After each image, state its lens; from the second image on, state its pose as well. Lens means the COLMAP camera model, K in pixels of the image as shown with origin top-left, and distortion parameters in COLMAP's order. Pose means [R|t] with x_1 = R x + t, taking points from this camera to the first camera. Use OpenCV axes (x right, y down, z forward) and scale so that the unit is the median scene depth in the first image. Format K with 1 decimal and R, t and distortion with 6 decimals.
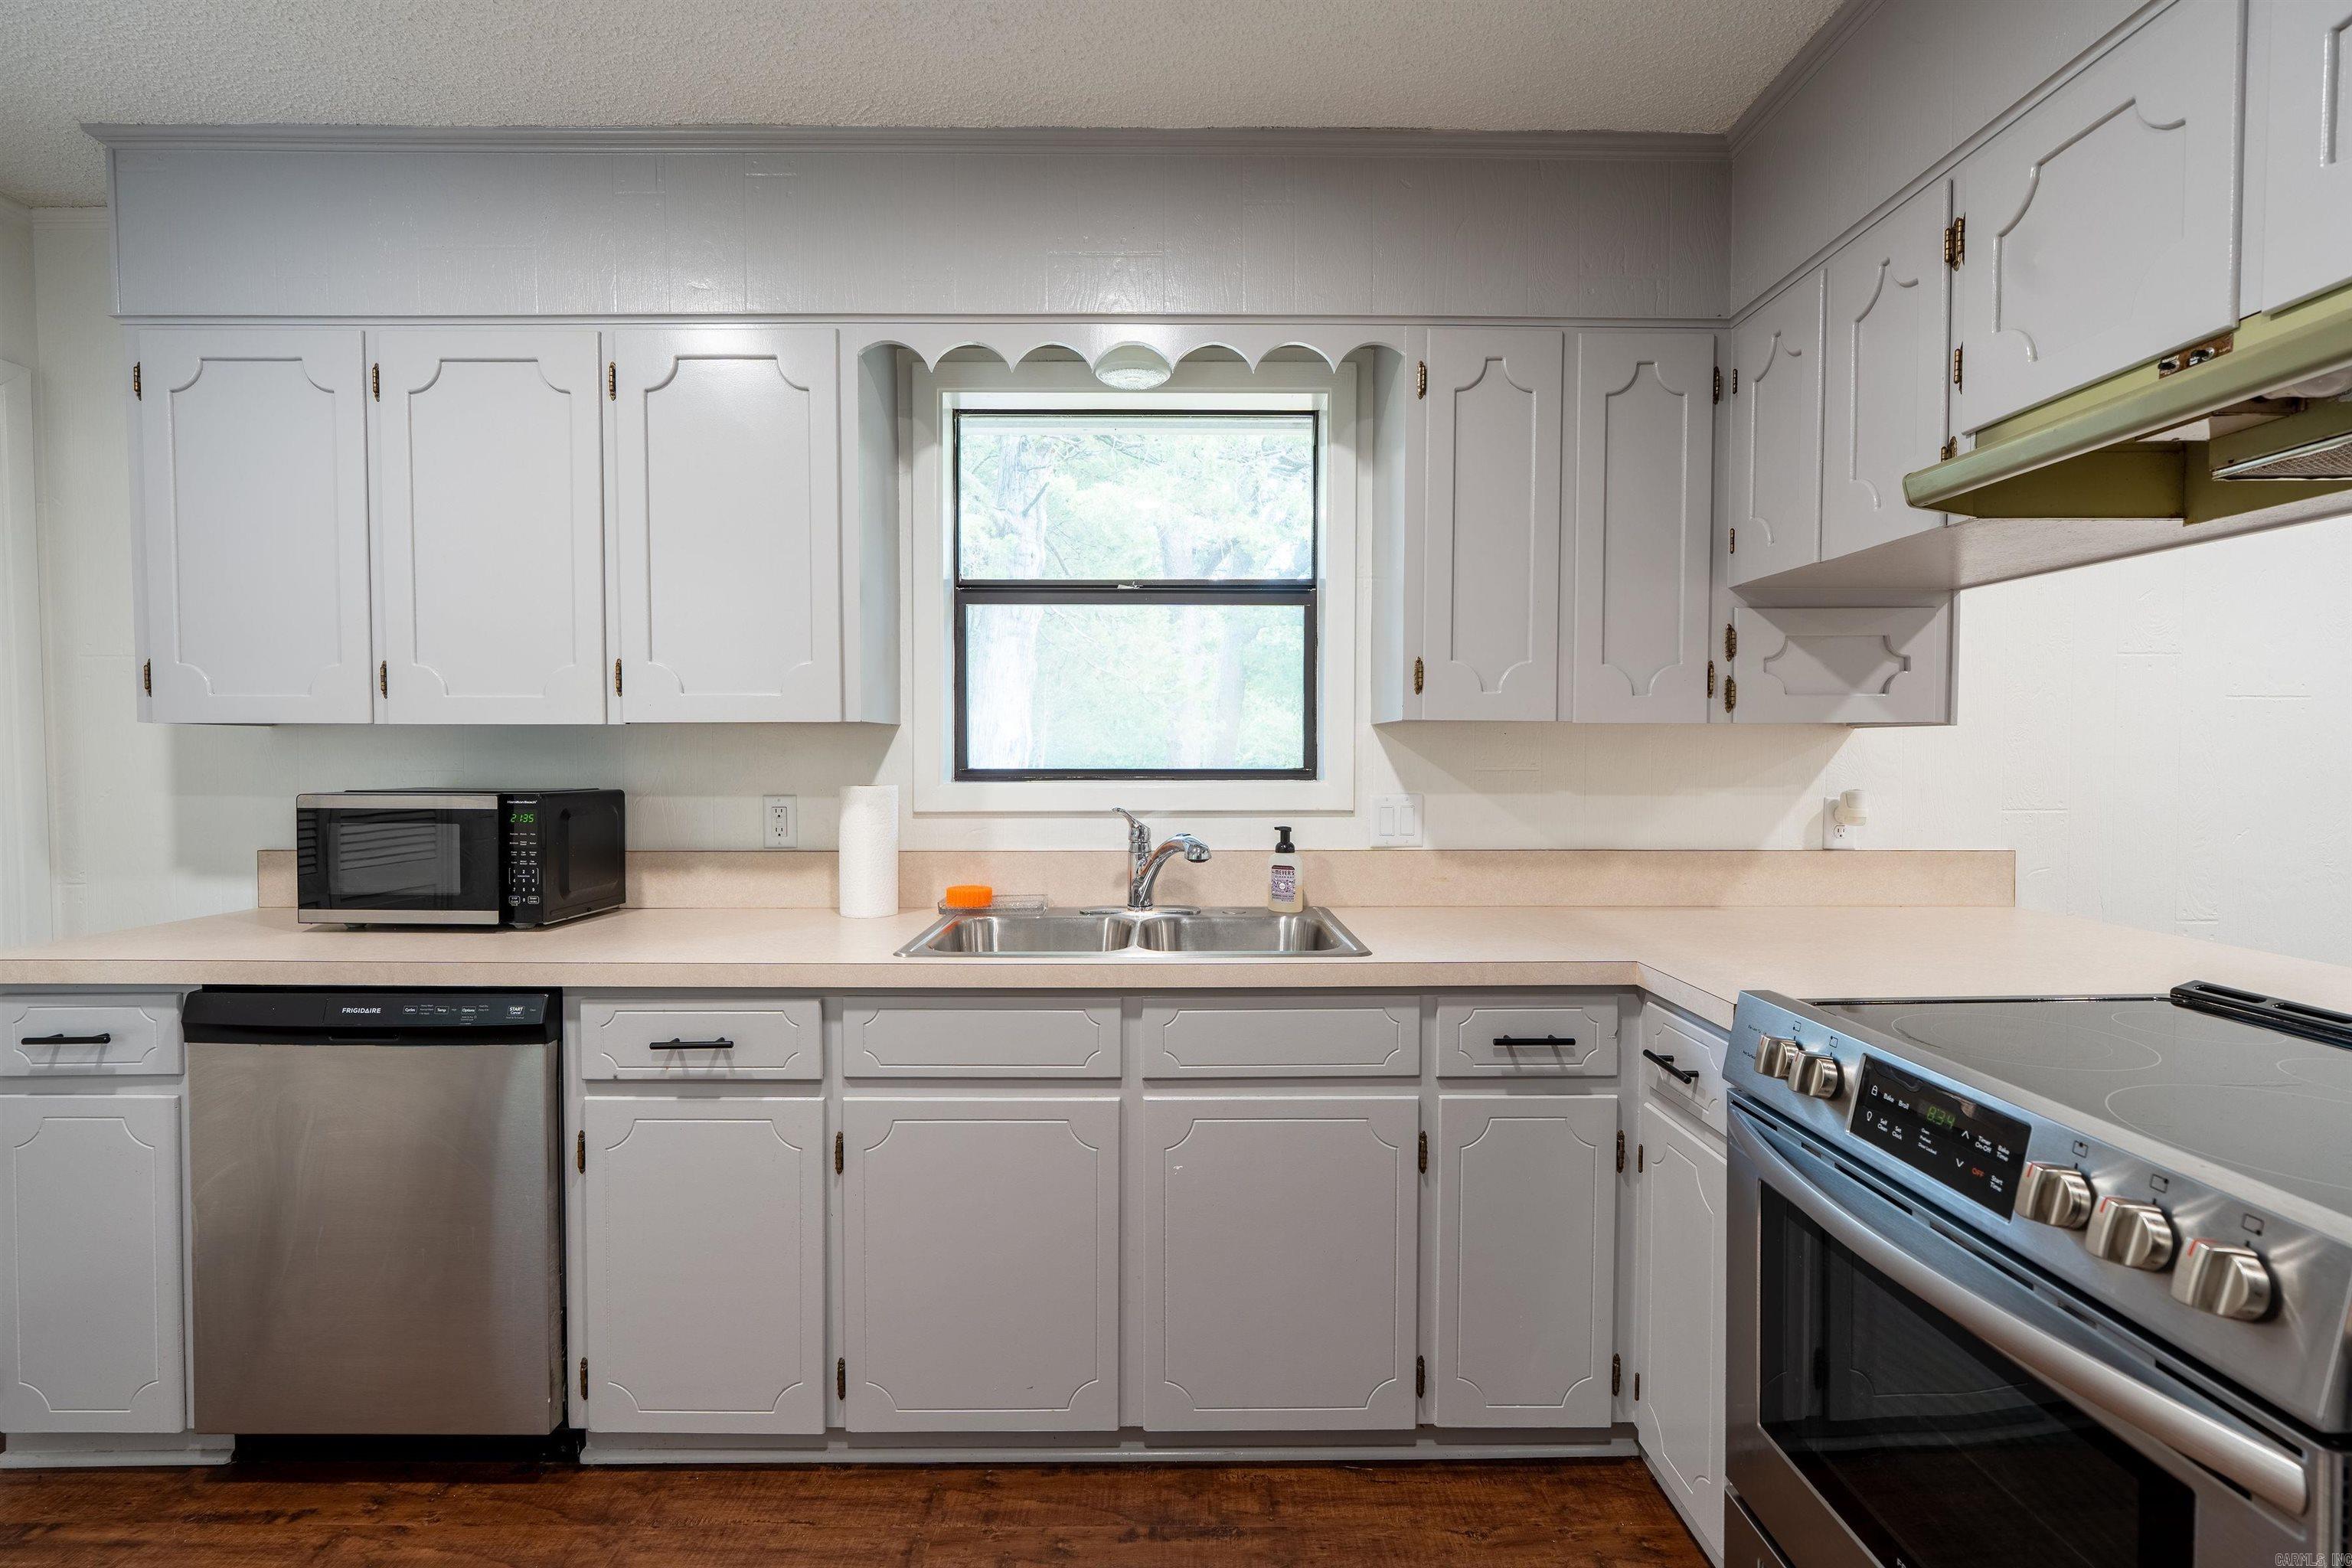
lens RADIAL K [[1049.7, 0, 1172.5], [0, 1049.7, 780.5], [0, 0, 1]] dist [-0.009260, 0.004096]
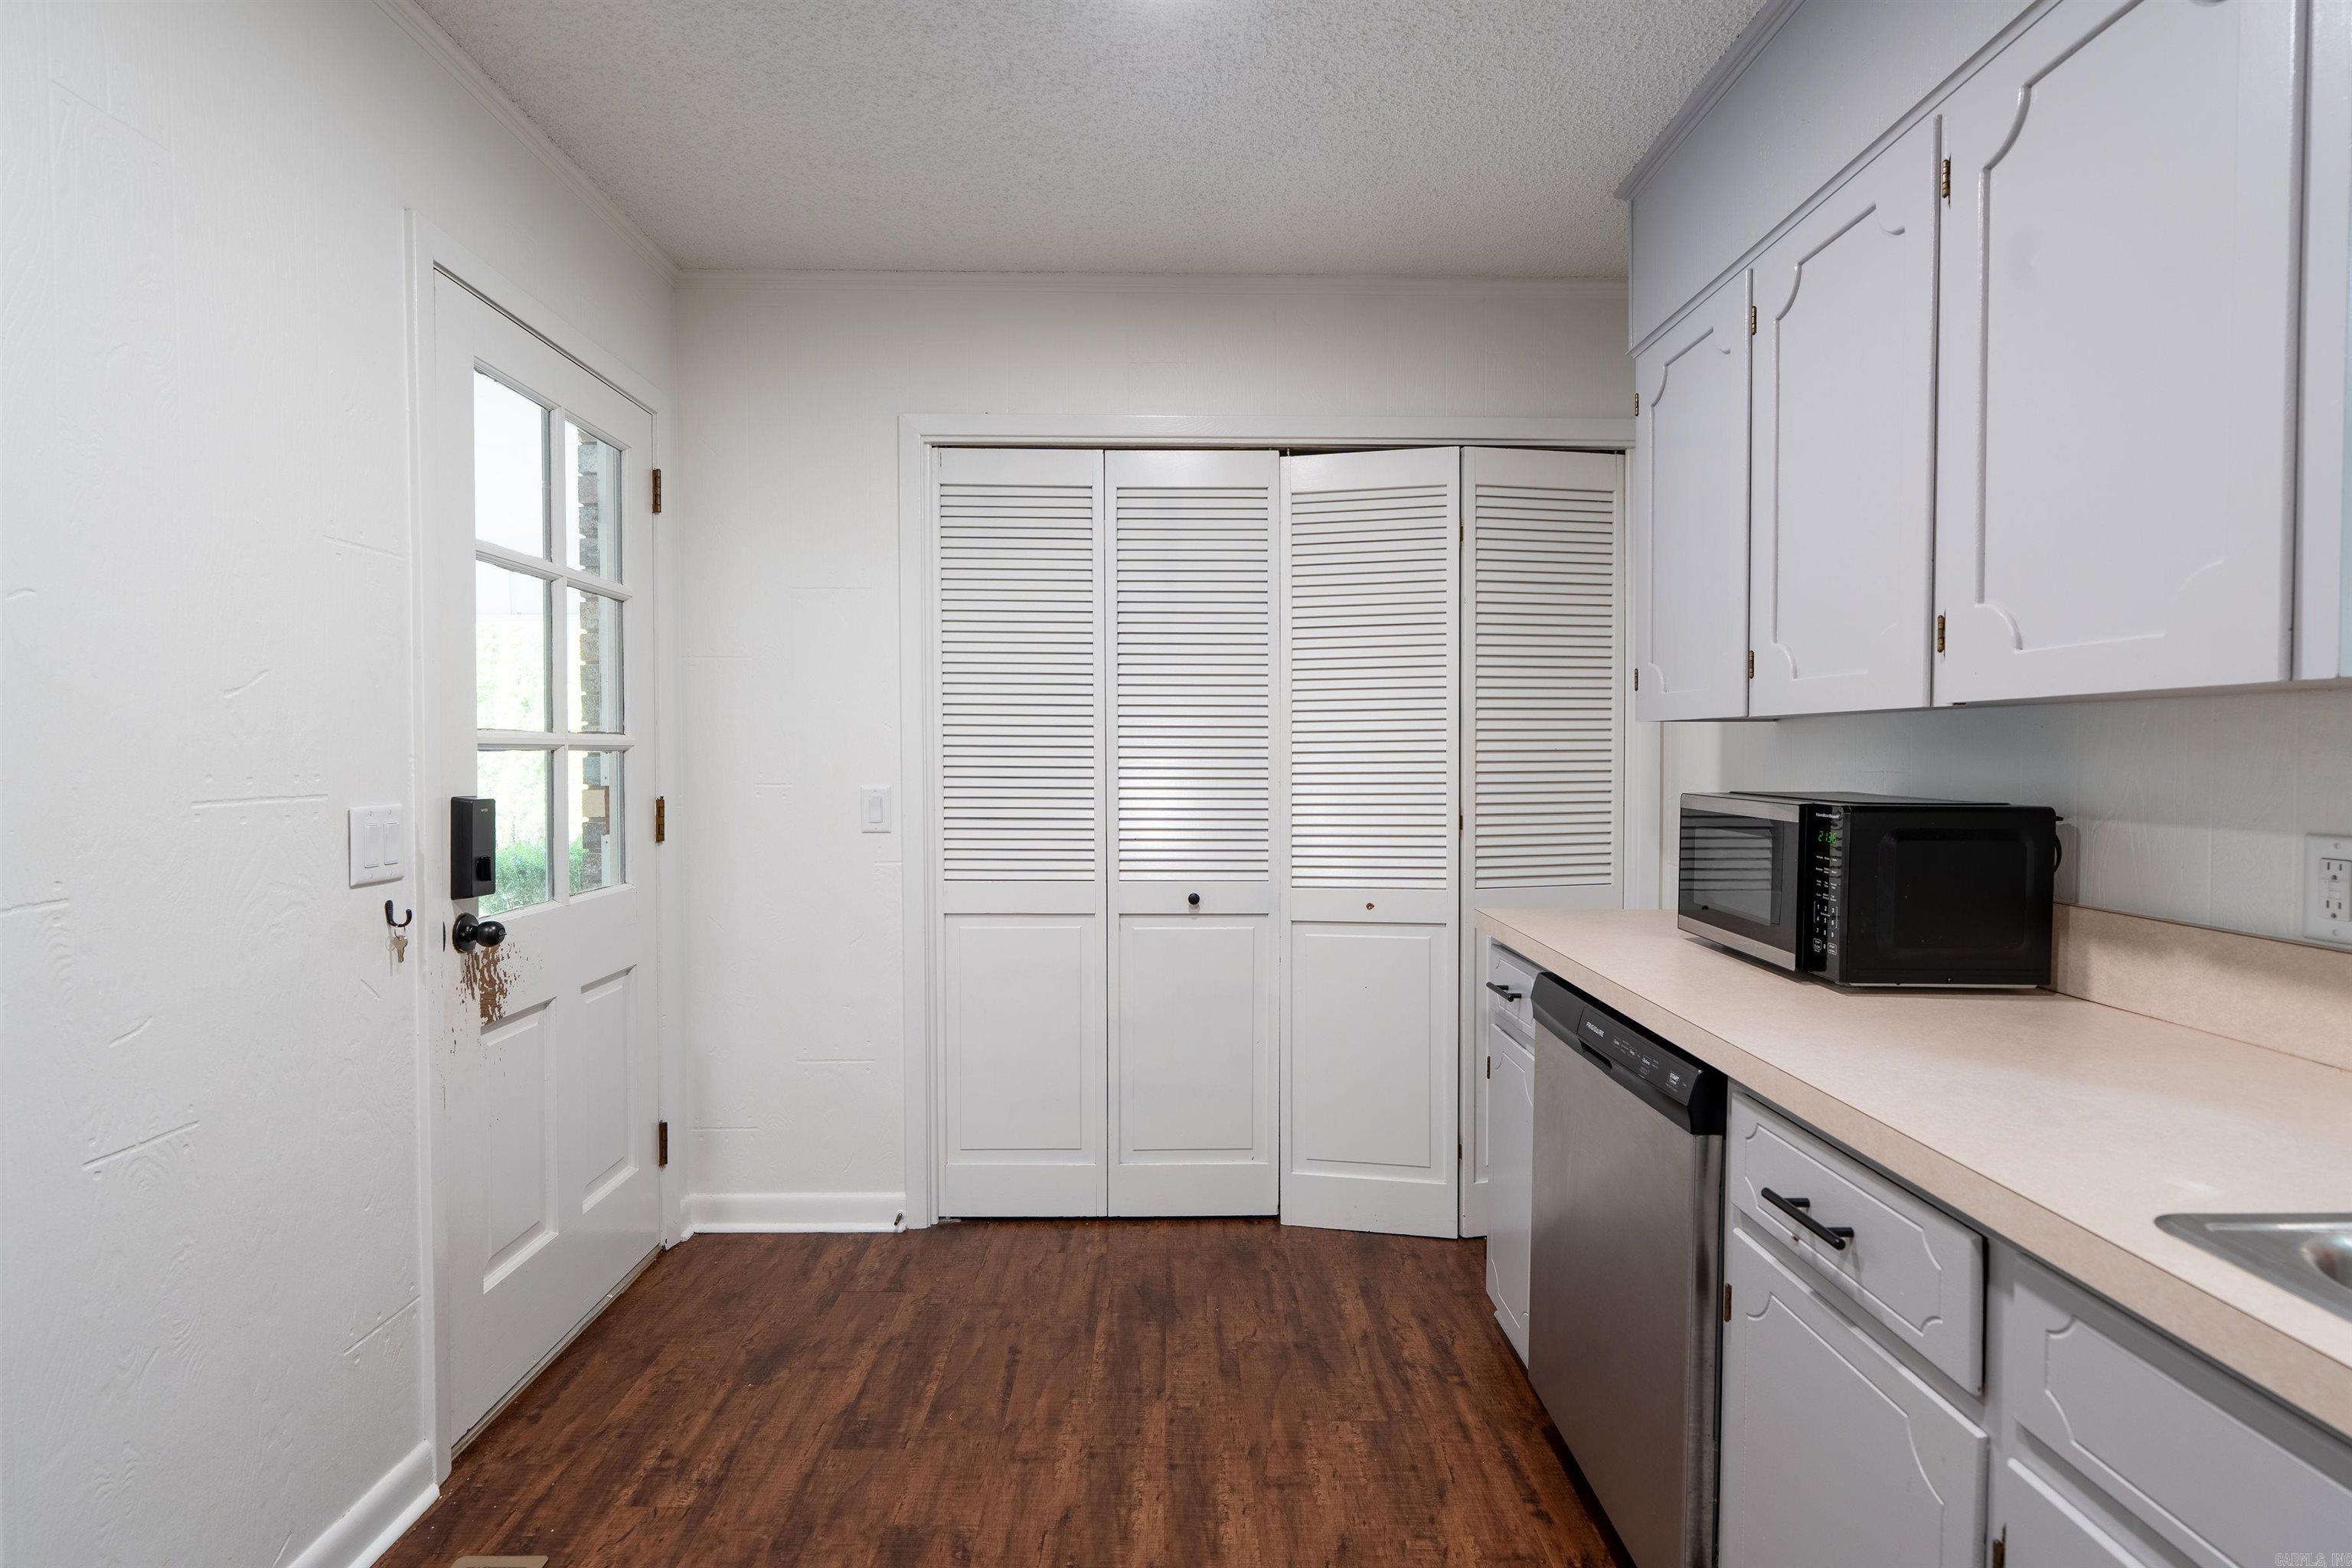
lens RADIAL K [[1111.2, 0, 1174.4], [0, 1111.2, 779.0], [0, 0, 1]] dist [-0.002877, 0.000091]
pose [[-0.004155, 0.026697, -0.999635, 0.172473], [-0.024350, 0.999344, 0.026790, -0.015435], [0.999695, 0.024452, -0.003502, 0.536922]]
